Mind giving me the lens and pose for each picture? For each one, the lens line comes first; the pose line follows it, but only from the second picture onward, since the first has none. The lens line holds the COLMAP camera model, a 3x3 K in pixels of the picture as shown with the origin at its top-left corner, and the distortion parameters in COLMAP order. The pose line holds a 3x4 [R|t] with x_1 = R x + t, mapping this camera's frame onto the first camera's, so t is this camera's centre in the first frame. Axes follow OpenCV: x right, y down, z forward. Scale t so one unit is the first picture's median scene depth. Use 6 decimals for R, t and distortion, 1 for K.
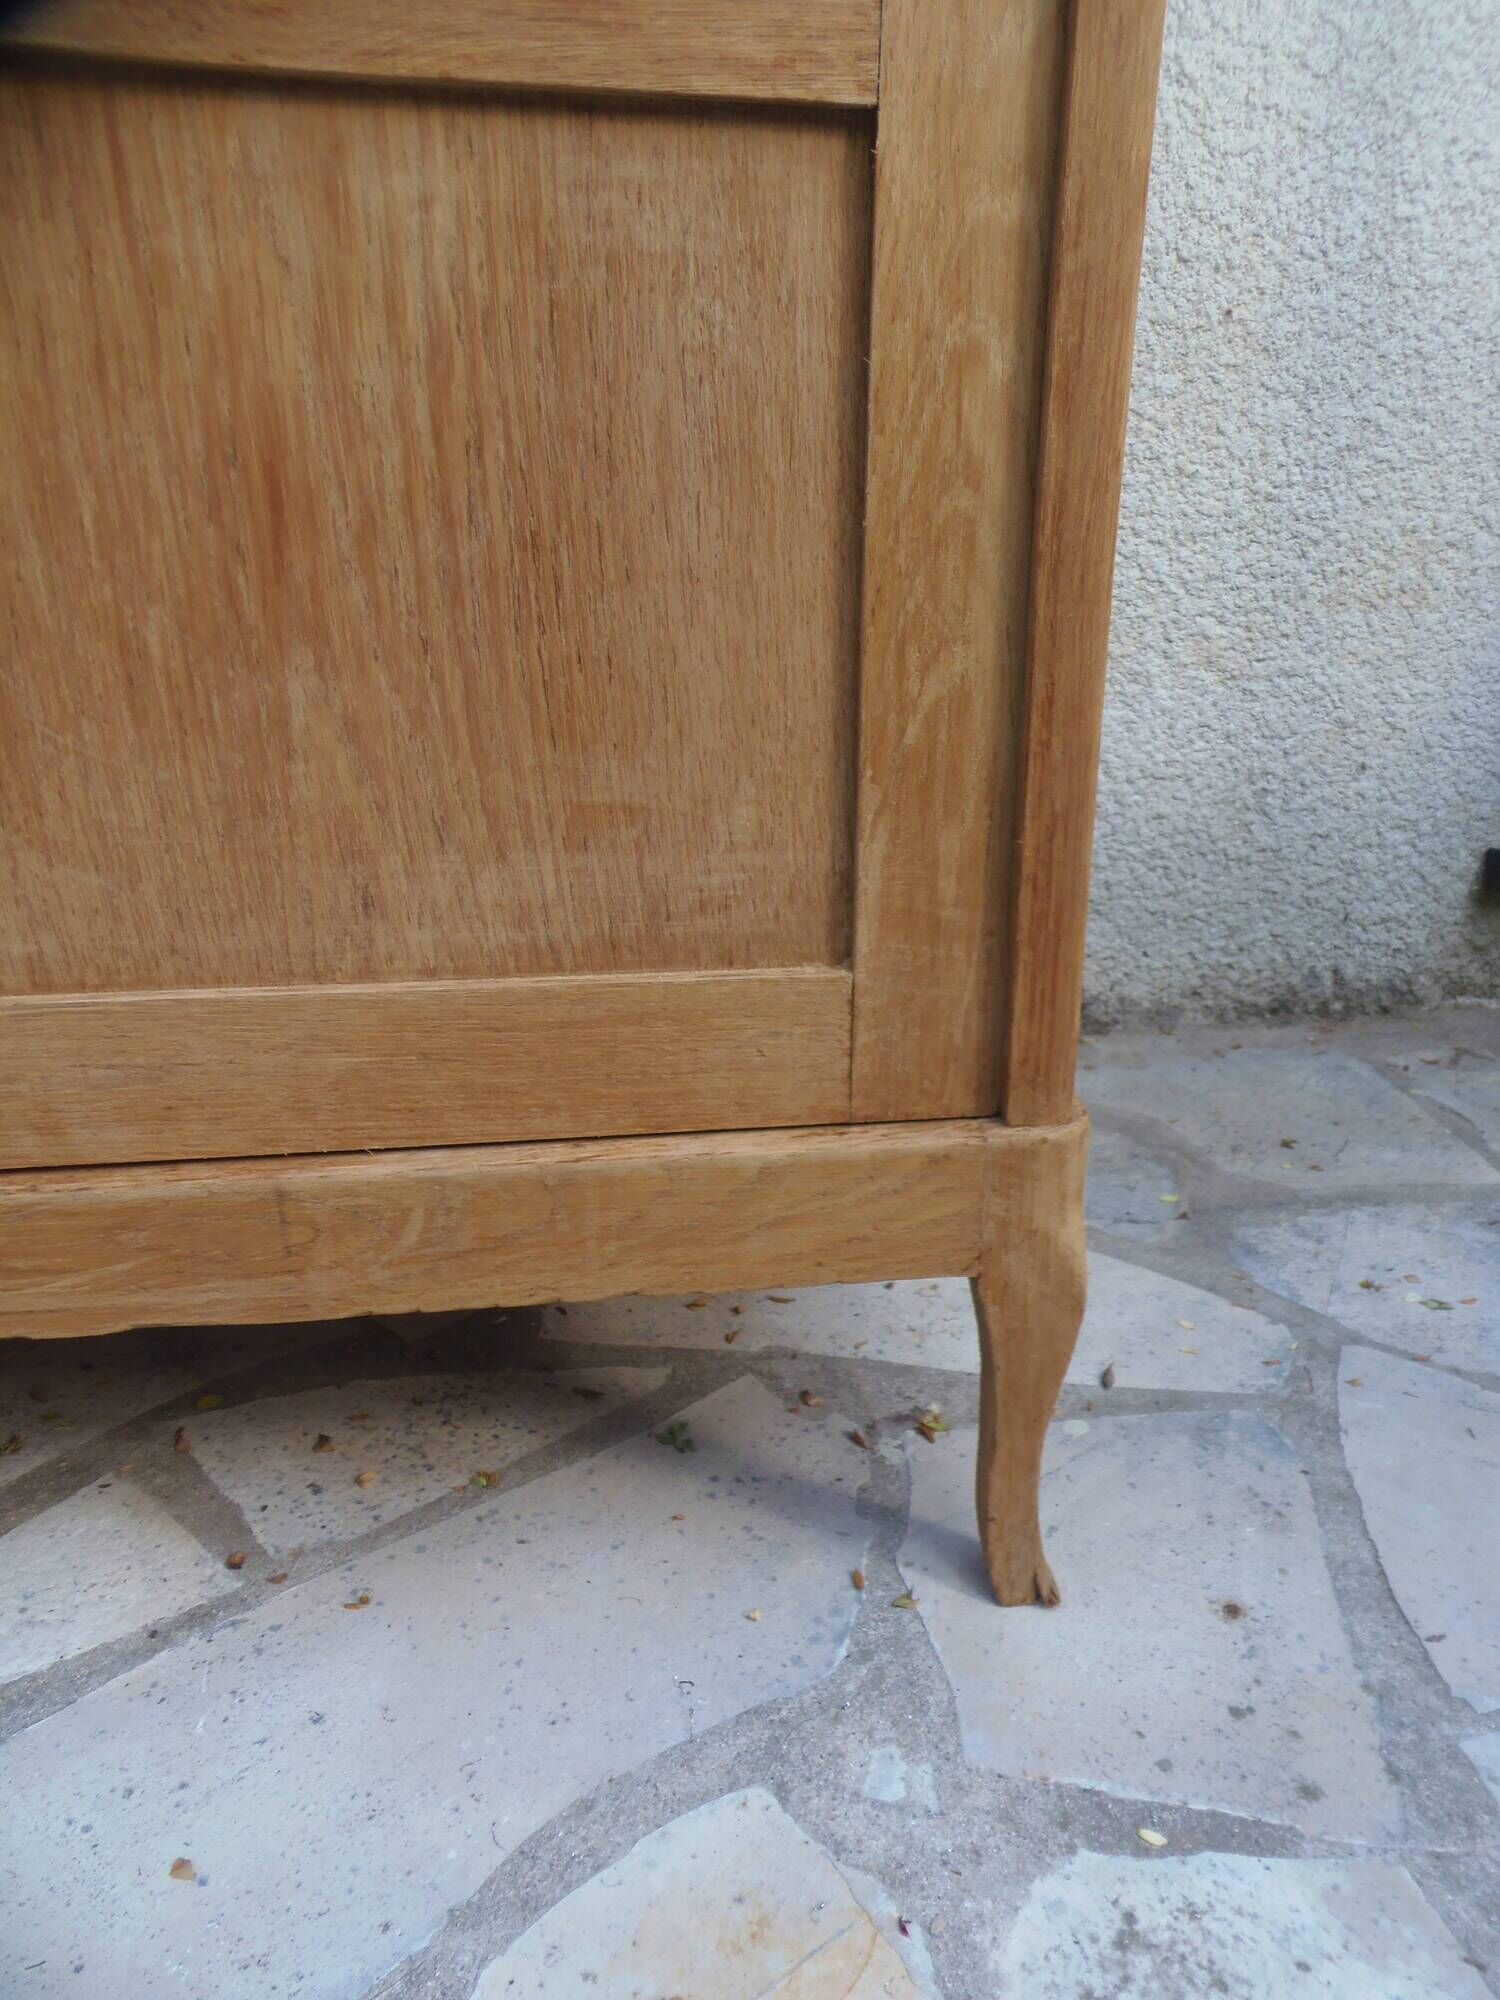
lens RADIAL K [[1467.9, 0, 891.5], [0, 1467.9, 1048.4], [0, 0, 1]] dist [-0.041800, 0.020375]
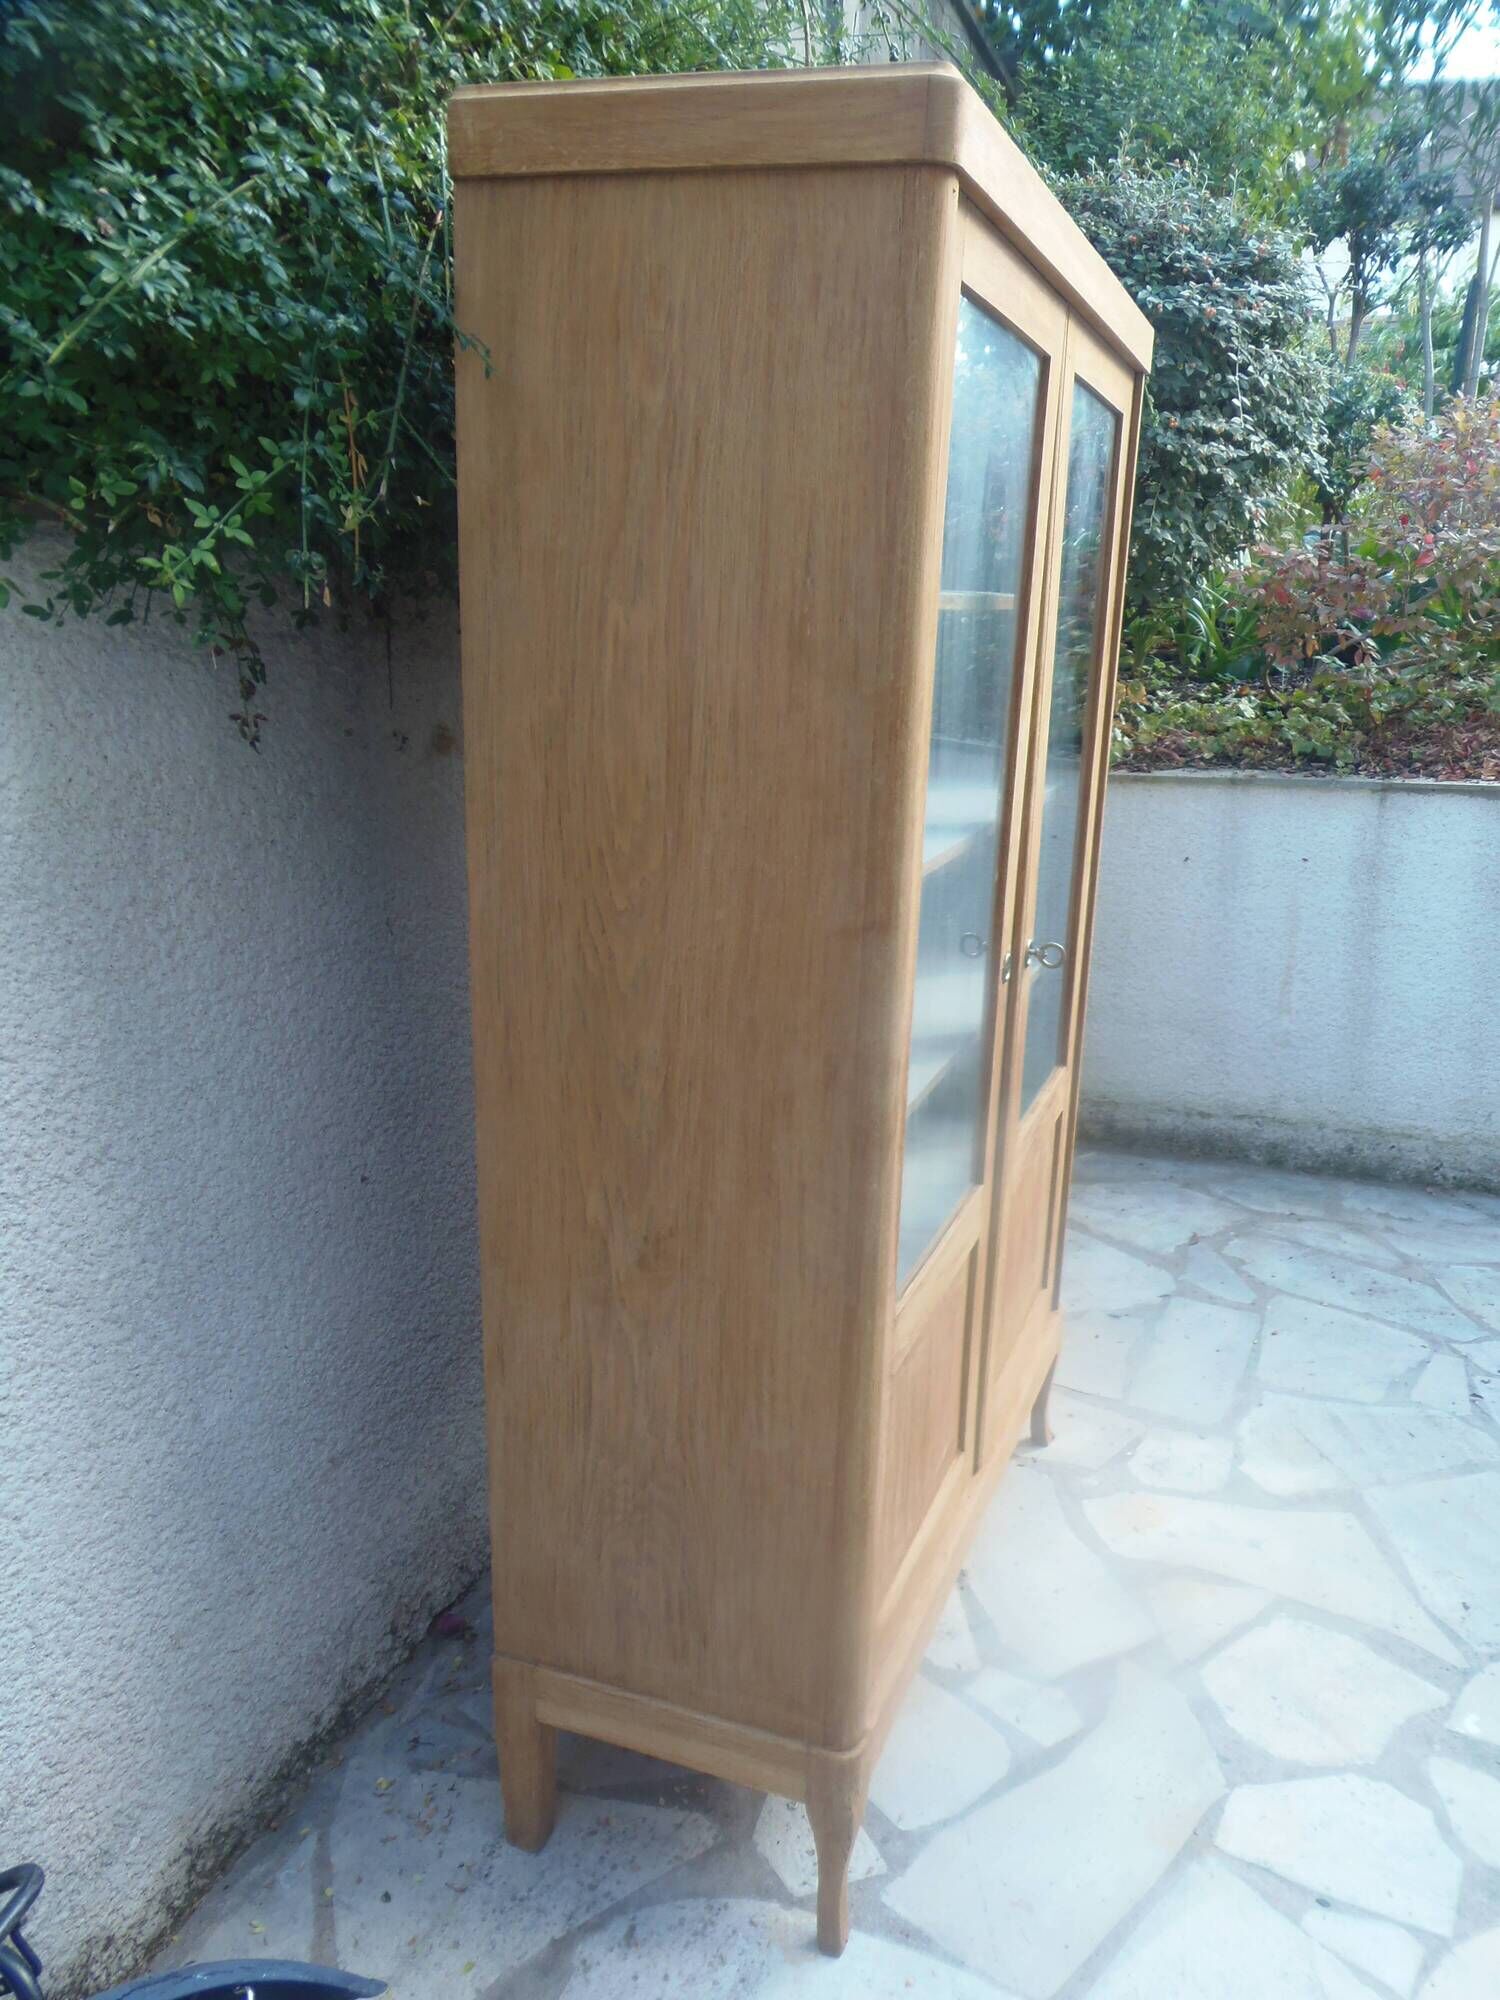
lens RADIAL K [[1477.4, 0, 843.2], [0, 1477.4, 1018.7], [0, 0, 1]] dist [-0.028470, 0.007196]
pose [[0.476705, -0.260547, 0.839564, -3.381419], [0.319802, 0.941025, 0.110450, -1.325216], [-0.818828, 0.215842, 0.531914, -0.808335]]
